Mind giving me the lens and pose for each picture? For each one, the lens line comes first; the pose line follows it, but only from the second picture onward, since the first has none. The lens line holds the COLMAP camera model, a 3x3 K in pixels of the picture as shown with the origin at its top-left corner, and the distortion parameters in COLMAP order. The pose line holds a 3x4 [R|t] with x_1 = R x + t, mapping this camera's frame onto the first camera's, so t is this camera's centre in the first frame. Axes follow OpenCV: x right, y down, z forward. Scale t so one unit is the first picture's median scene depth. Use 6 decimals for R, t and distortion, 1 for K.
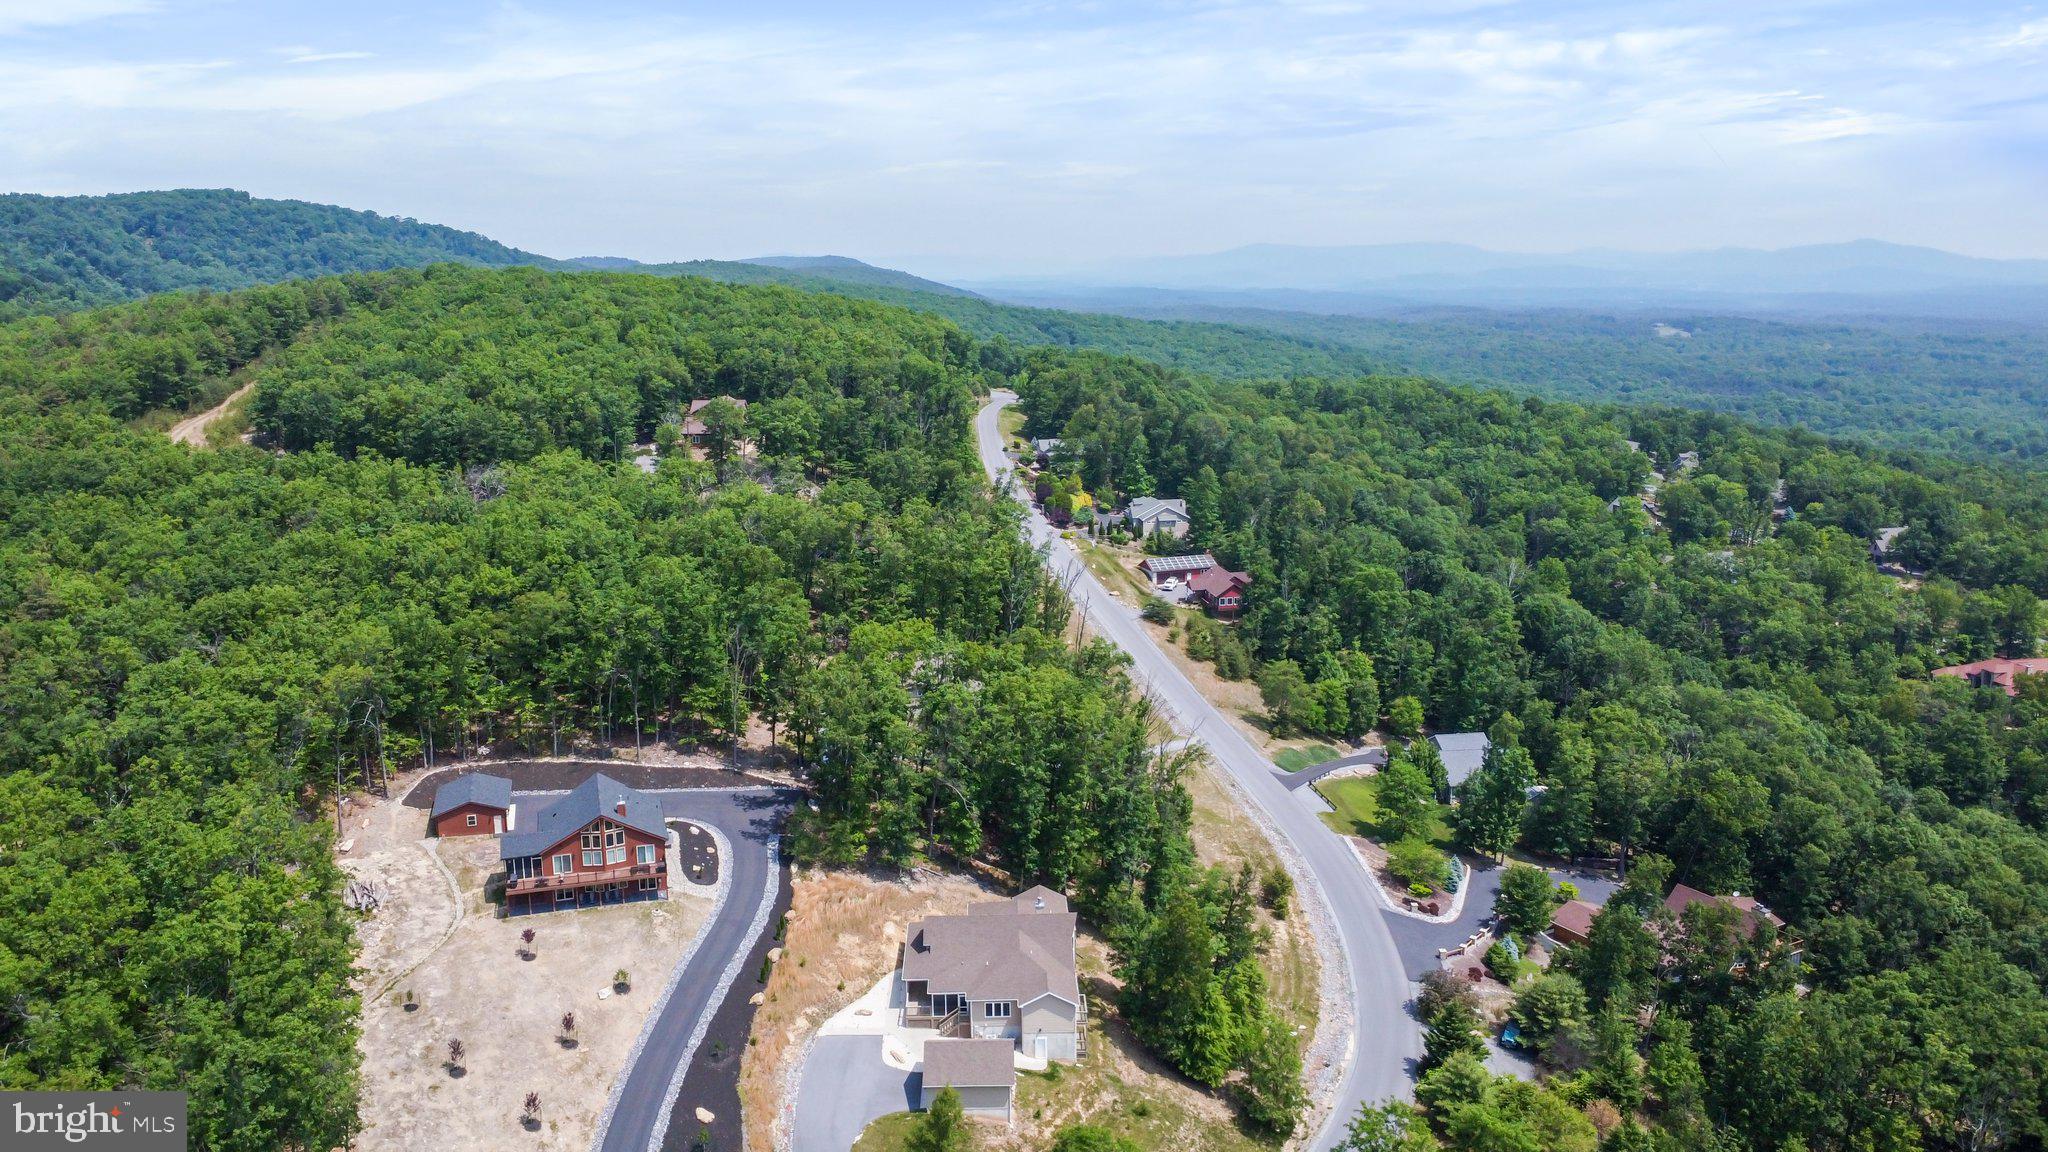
lens RADIAL K [[1536.8, 0, 1008.8], [0, 1536.8, 590.4], [0, 0, 1]] dist [0.007252, 0.002883]
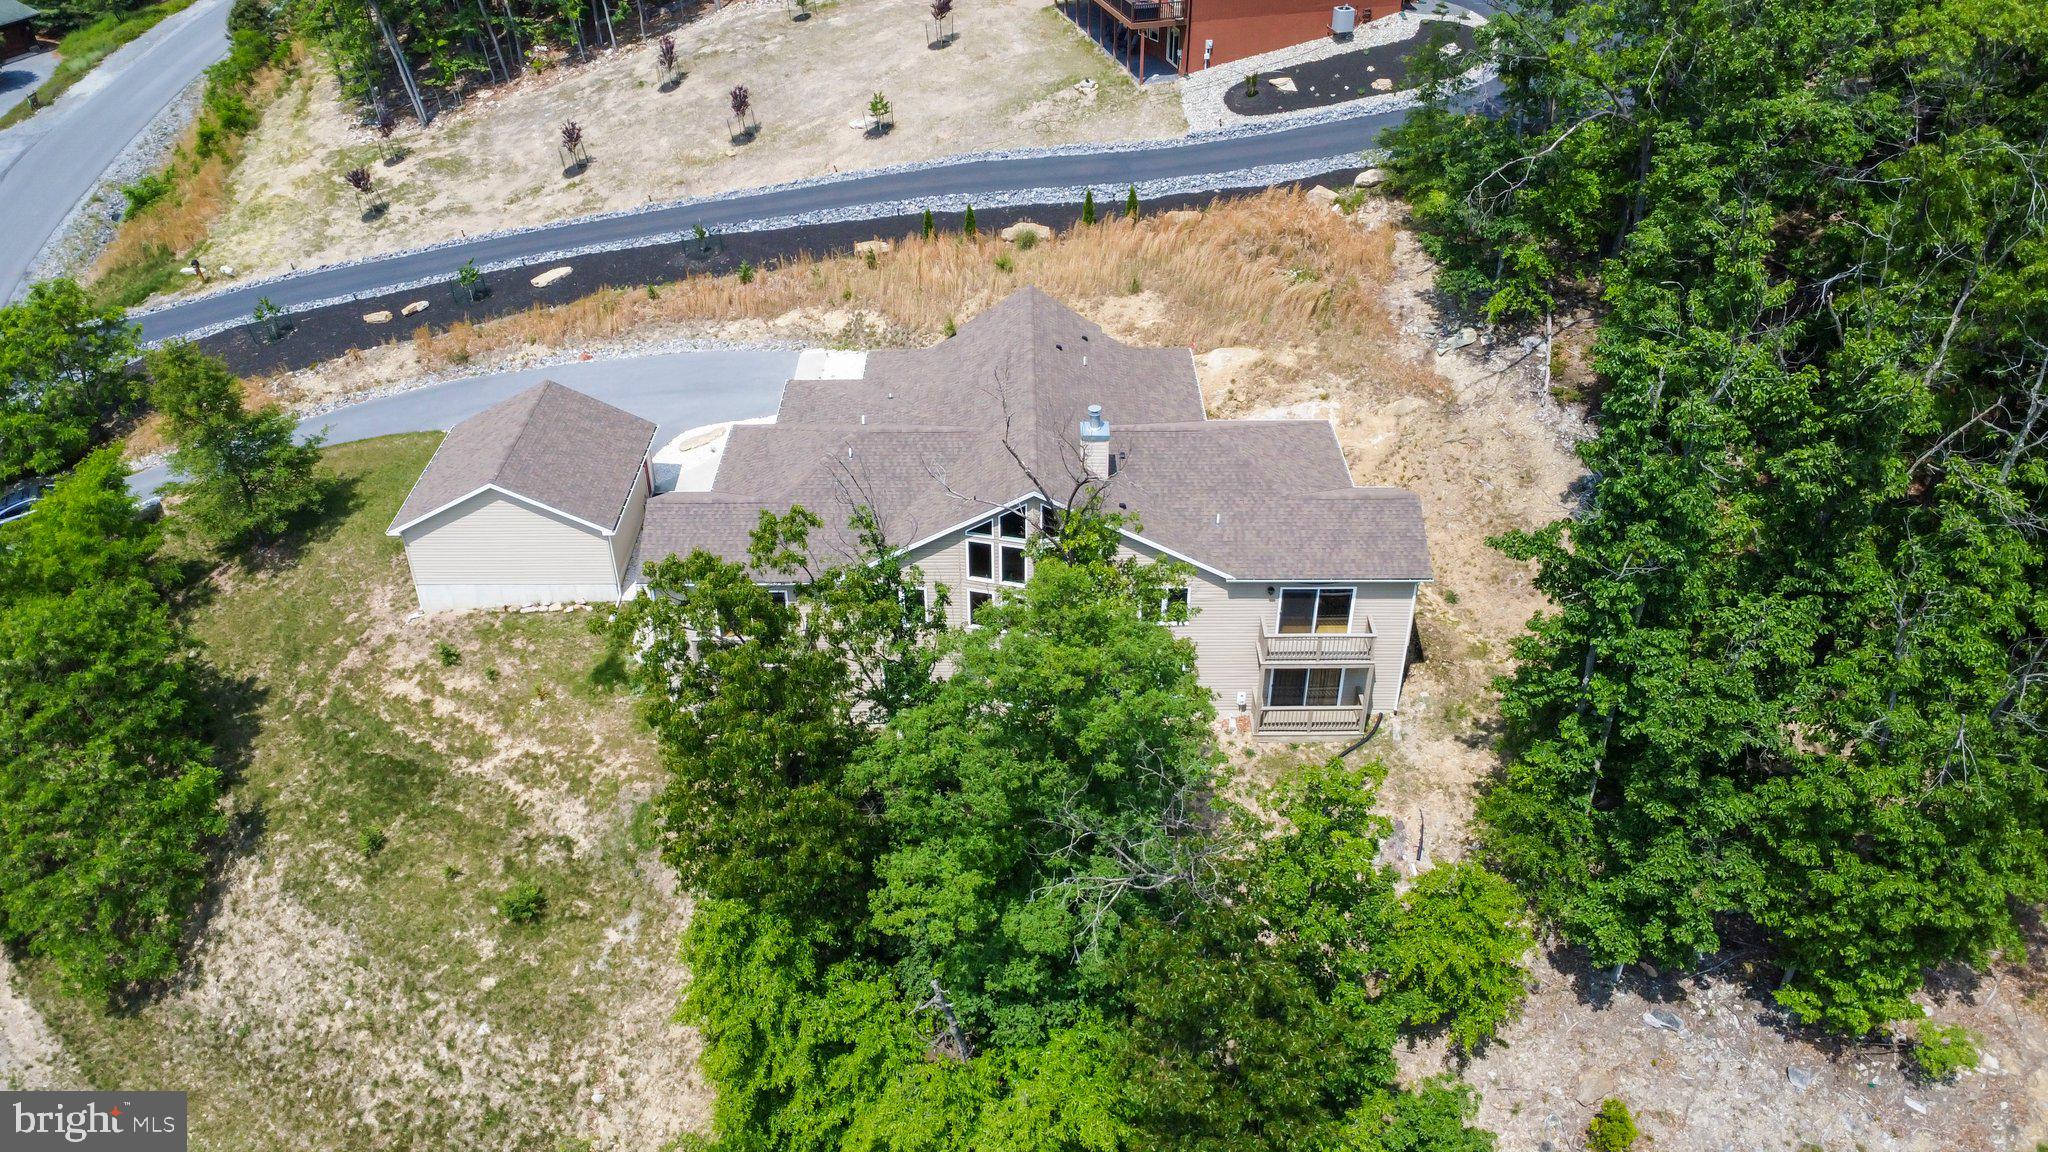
lens RADIAL K [[1536.8, 0, 1008.8], [0, 1536.8, 590.4], [0, 0, 1]] dist [0.007252, 0.002883]
pose [[-0.019363, 0.577031, -0.816493, 0.314230], [-0.200996, 0.797727, 0.568536, 0.059917], [0.979401, 0.175120, 0.100534, 1.020032]]
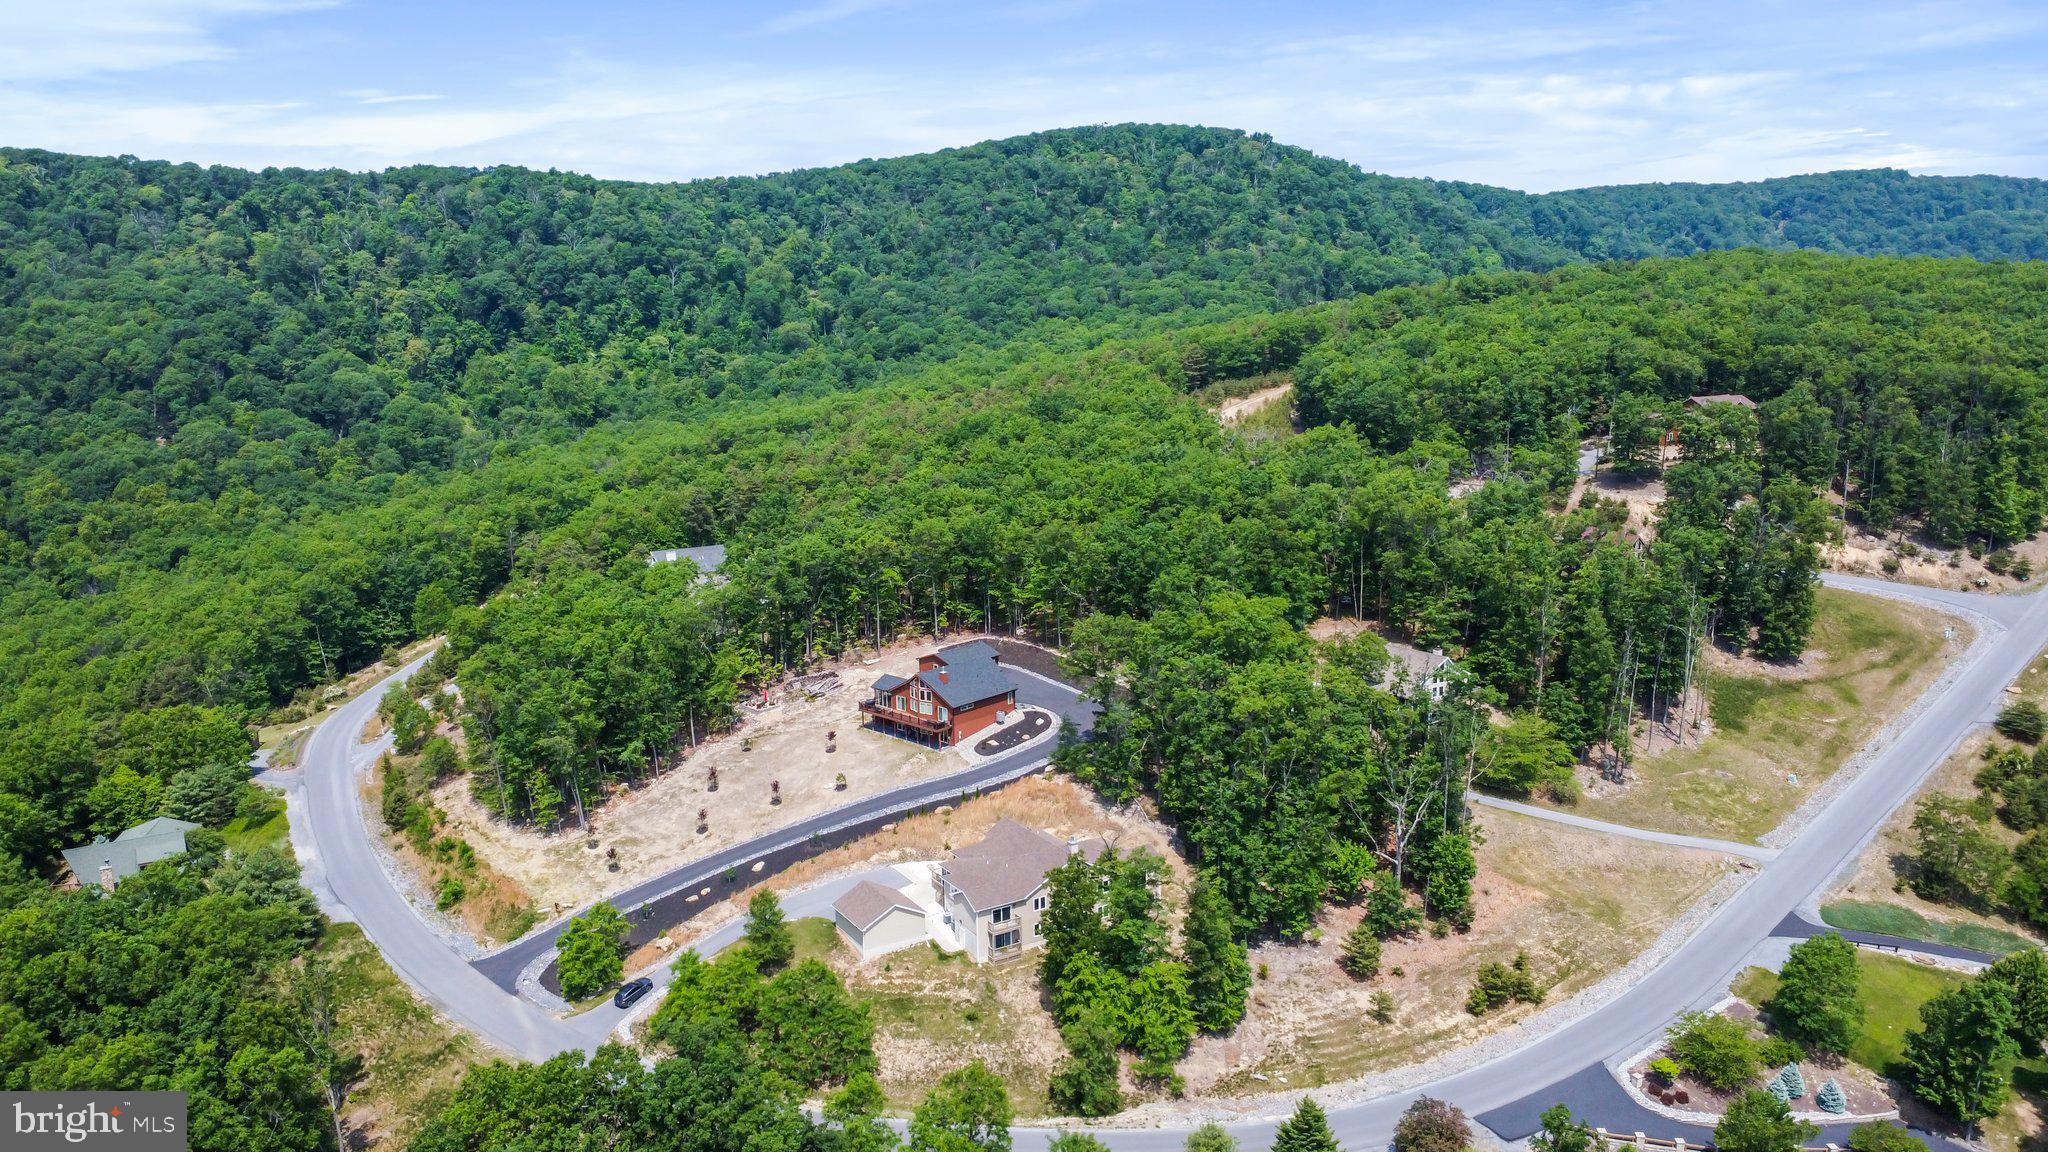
lens RADIAL K [[1536.8, 0, 1008.8], [0, 1536.8, 590.4], [0, 0, 1]] dist [0.007252, 0.002883]
pose [[0.503210, 0.183608, -0.844433, 0.957938], [-0.173734, 0.978711, 0.109274, -0.091743], [0.846520, 0.091719, 0.524396, 0.387567]]
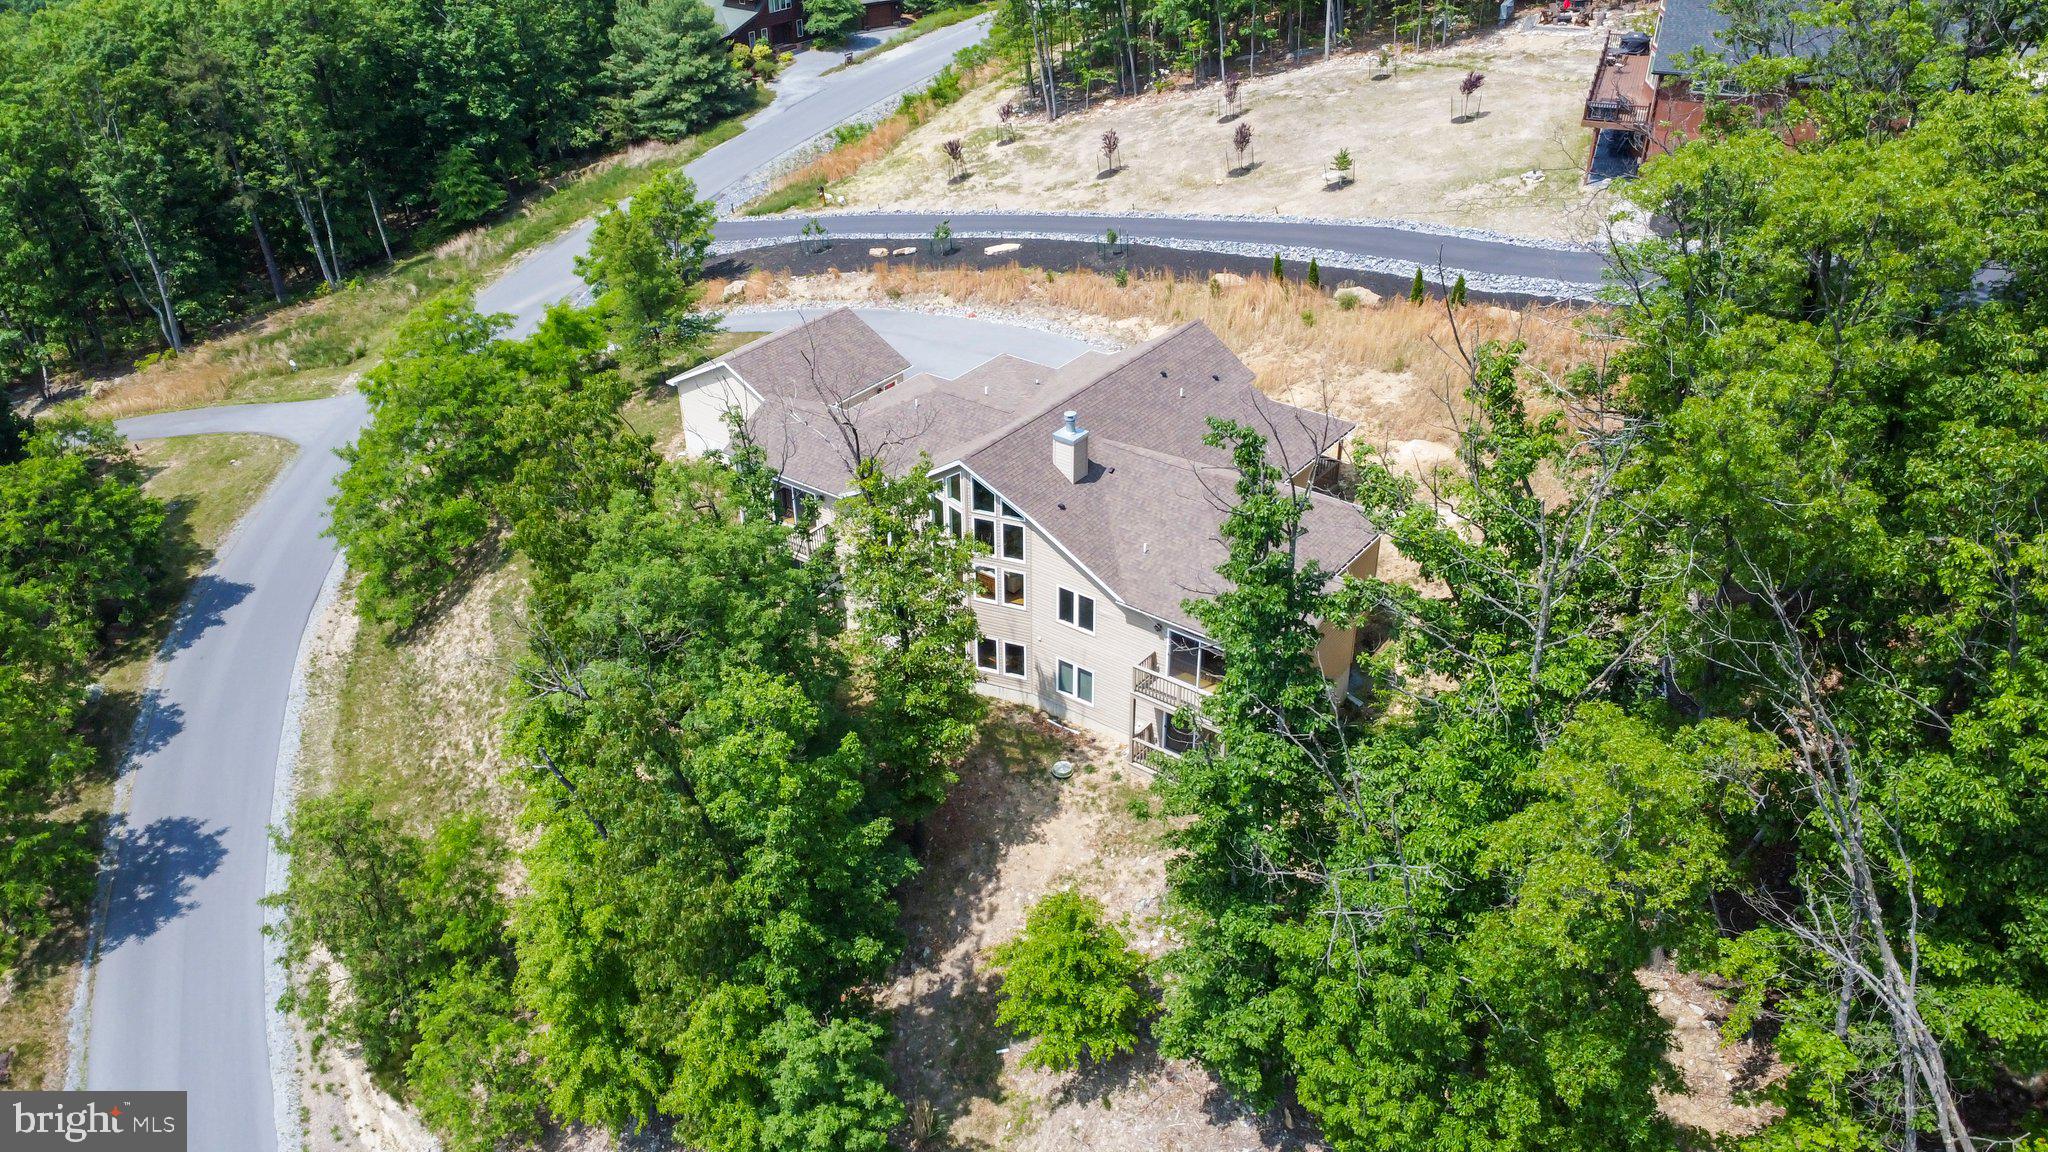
lens RADIAL K [[1536.8, 0, 1008.8], [0, 1536.8, 590.4], [0, 0, 1]] dist [0.007252, 0.002883]
pose [[-0.618577, 0.433569, -0.655271, 0.282790], [-0.143403, 0.757666, 0.636693, 0.018167], [0.772527, 0.487812, -0.406500, 1.218752]]
